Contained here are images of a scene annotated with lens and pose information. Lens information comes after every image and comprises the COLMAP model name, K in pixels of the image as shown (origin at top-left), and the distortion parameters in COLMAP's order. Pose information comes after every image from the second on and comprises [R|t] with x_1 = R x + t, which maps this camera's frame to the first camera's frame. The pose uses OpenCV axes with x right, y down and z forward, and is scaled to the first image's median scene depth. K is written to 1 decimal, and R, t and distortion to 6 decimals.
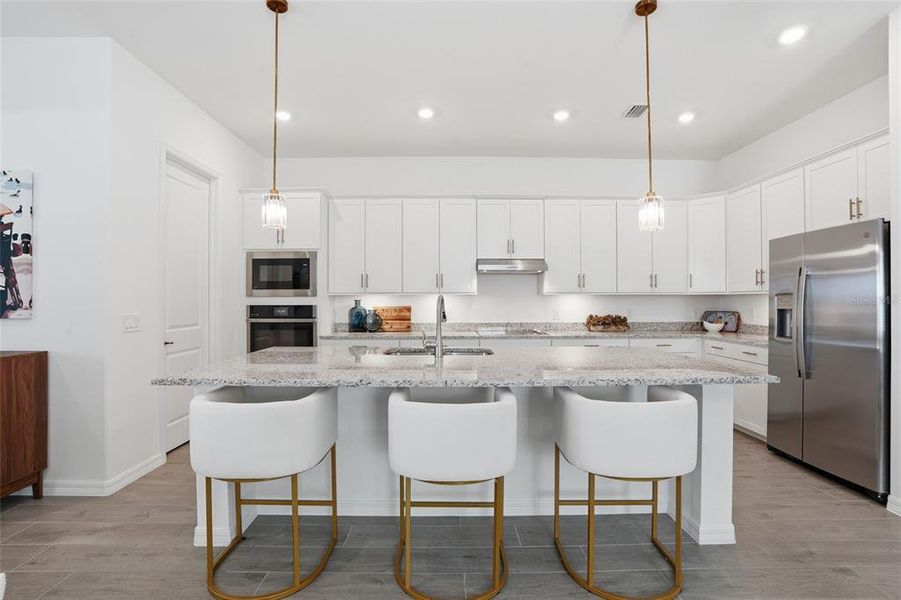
lens RADIAL K [[417.4, 0, 449.8], [0, 417.4, 299.0], [0, 0, 1]] dist [-0.056112, 0.018799]
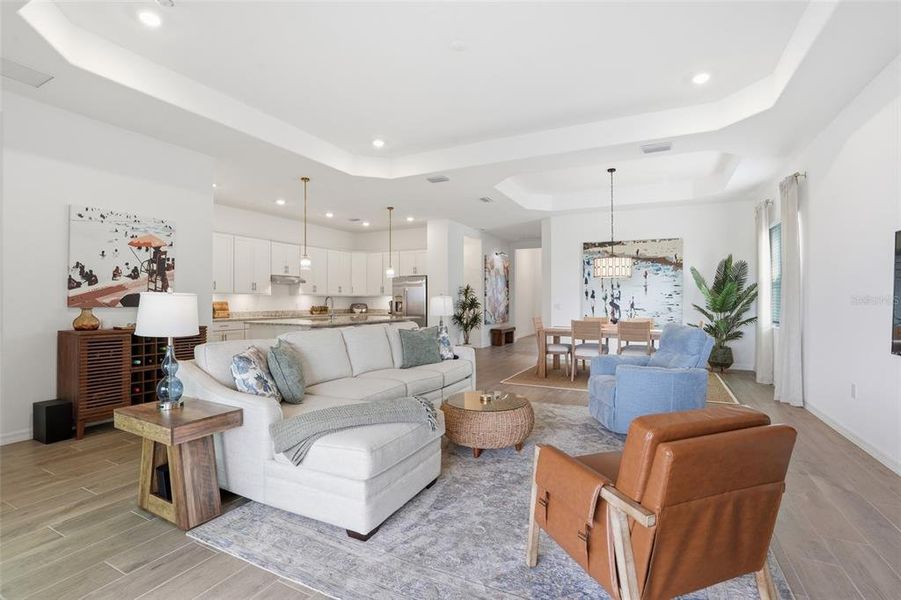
lens RADIAL K [[417.4, 0, 444.7], [0, 417.4, 295.5], [0, 0, 1]] dist [-0.056112, 0.018799]
pose [[0.470891, 0.011266, 0.882119, -1.228833], [-0.004252, 0.999936, -0.010501, 0.007672], [-0.882181, 0.001194, 0.470909, -0.518716]]
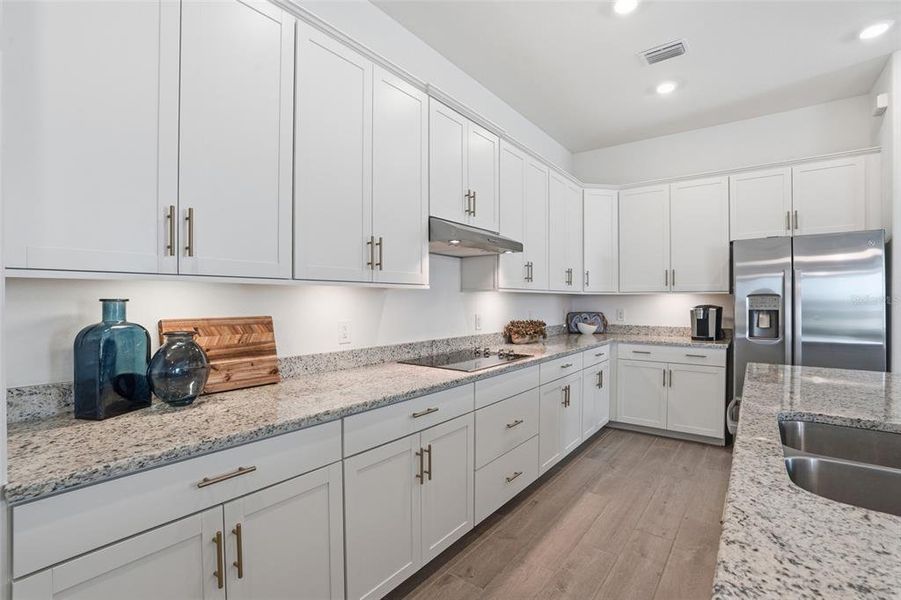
lens RADIAL K [[417.4, 0, 449.8], [0, 417.4, 303.1], [0, 0, 1]] dist [-0.056112, 0.018799]
pose [[0.617395, -0.004022, 0.786643, -0.331777], [-0.003523, 0.999963, 0.007879, 0.002820], [-0.786646, -0.007636, 0.617357, 0.729521]]
